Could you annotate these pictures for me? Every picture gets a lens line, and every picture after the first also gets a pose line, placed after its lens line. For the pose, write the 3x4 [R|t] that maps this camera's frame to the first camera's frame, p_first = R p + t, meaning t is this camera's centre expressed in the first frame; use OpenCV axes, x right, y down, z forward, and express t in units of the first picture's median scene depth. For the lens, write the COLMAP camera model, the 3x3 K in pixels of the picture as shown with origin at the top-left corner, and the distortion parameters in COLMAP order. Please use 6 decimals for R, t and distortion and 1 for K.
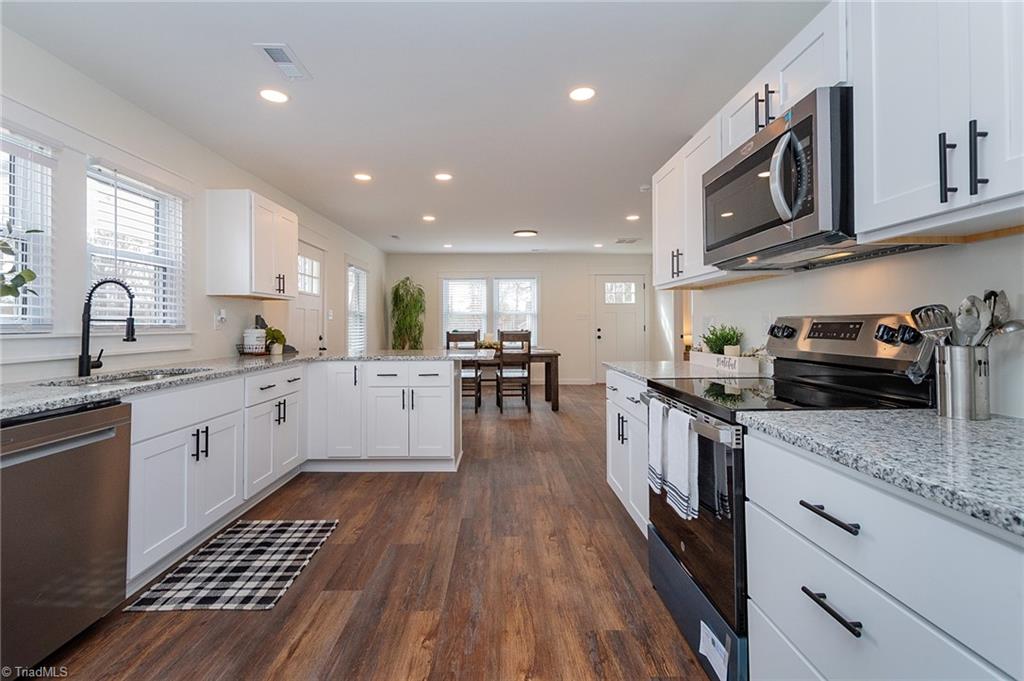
lens RADIAL K [[467.3, 0, 510.9], [0, 467.3, 318.5], [0, 0, 1]] dist [0.001653, -0.000163]
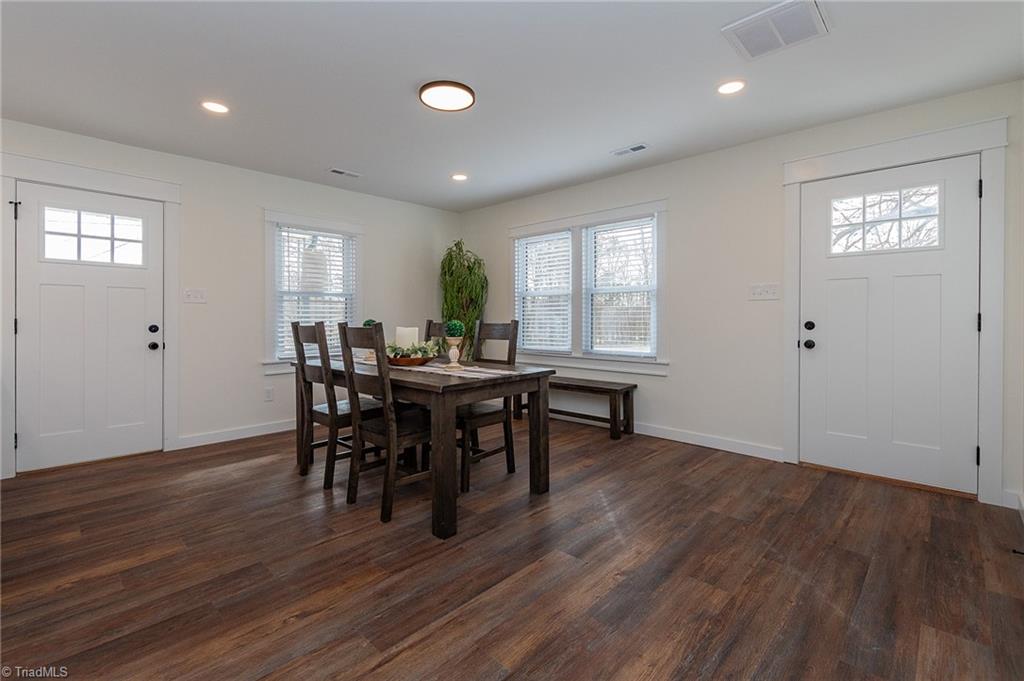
lens RADIAL K [[462.3, 0, 510.3], [0, 462.3, 327.1], [0, 0, 1]] dist [0.003345, 0.000007]
pose [[0.708488, 0.019869, -0.705443, 1.087548], [0.005149, 0.999431, 0.033320, 0.045192], [0.705704, -0.027240, 0.707983, 2.115242]]
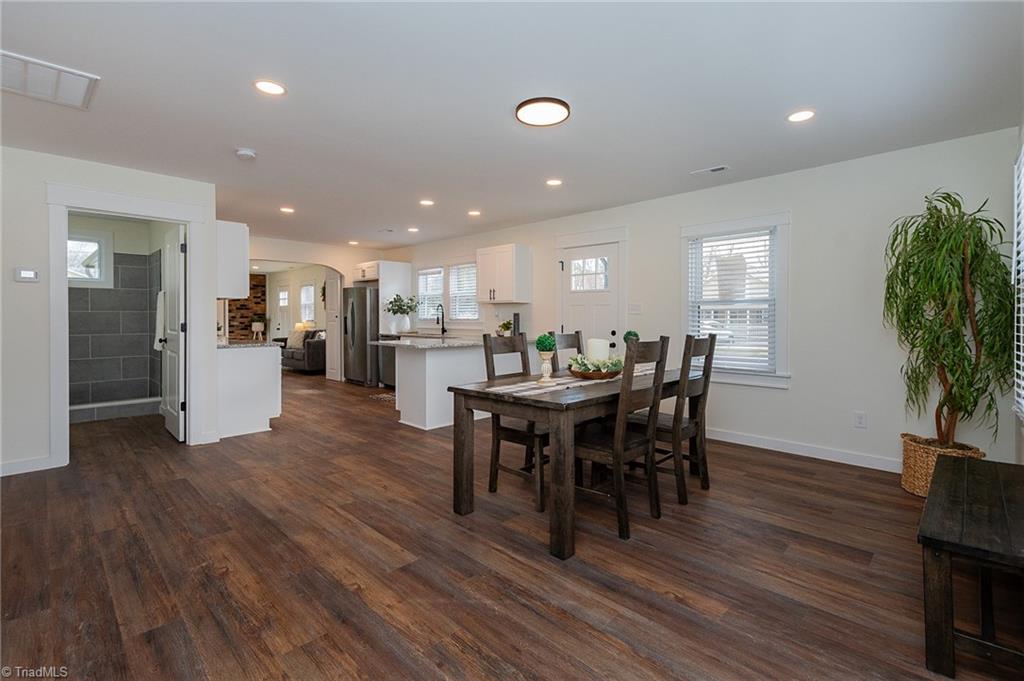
lens RADIAL K [[467.3, 0, 510.9], [0, 467.3, 318.5], [0, 0, 1]] dist [0.001653, -0.000163]
pose [[-0.722831, 0.005375, -0.691004, 1.032666], [0.010635, 0.999938, -0.003346, 0.029157], [0.690943, -0.009767, -0.722843, 3.747802]]
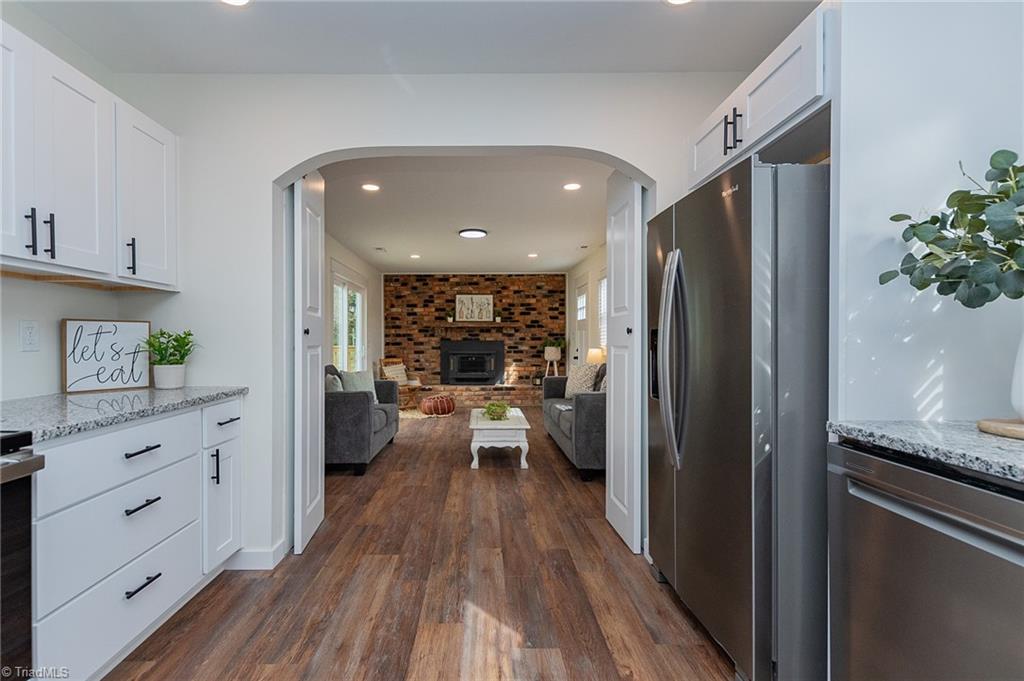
lens RADIAL K [[468.6, 0, 482.7], [0, 468.6, 342.3], [0, 0, 1]] dist [0.000585, -0.000091]
pose [[-0.999851, 0.003070, 0.016996, -0.242747], [0.002918, 0.999956, -0.008906, 0.021801], [-0.017022, -0.008855, -0.999816, 1.135882]]
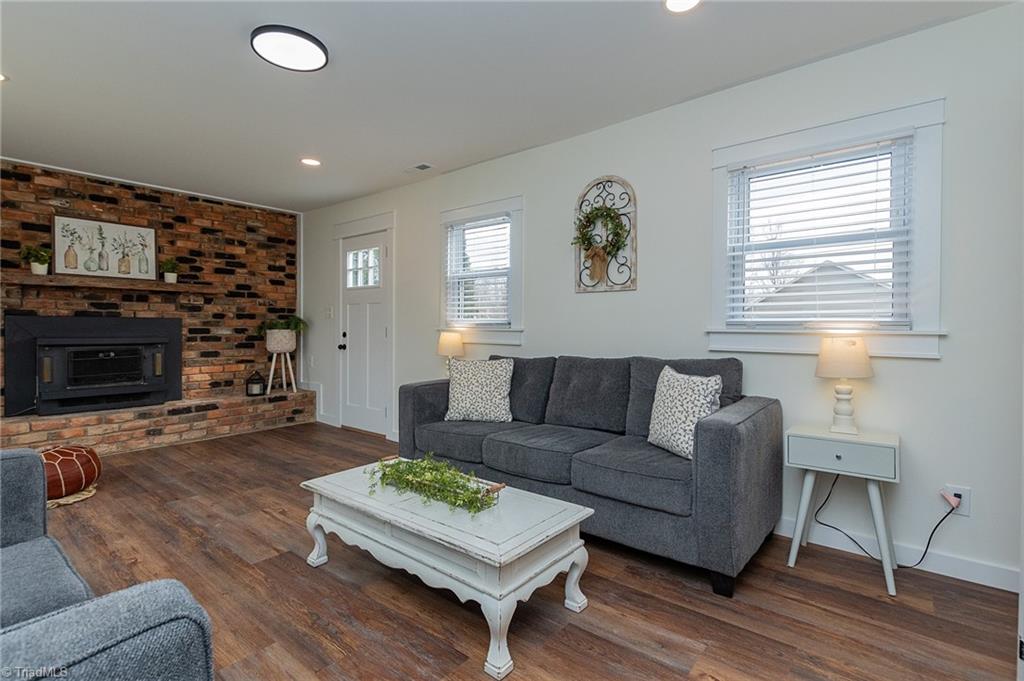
lens RADIAL K [[479.8, 0, 517.1], [0, 479.8, 330.4], [0, 0, 1]] dist [0.003179, 0.000561]
pose [[-0.645526, 0.003619, -0.763730, 0.337268], [0.003042, 0.999993, 0.002168, 0.027637], [0.763732, -0.000924, -0.645533, -0.319268]]
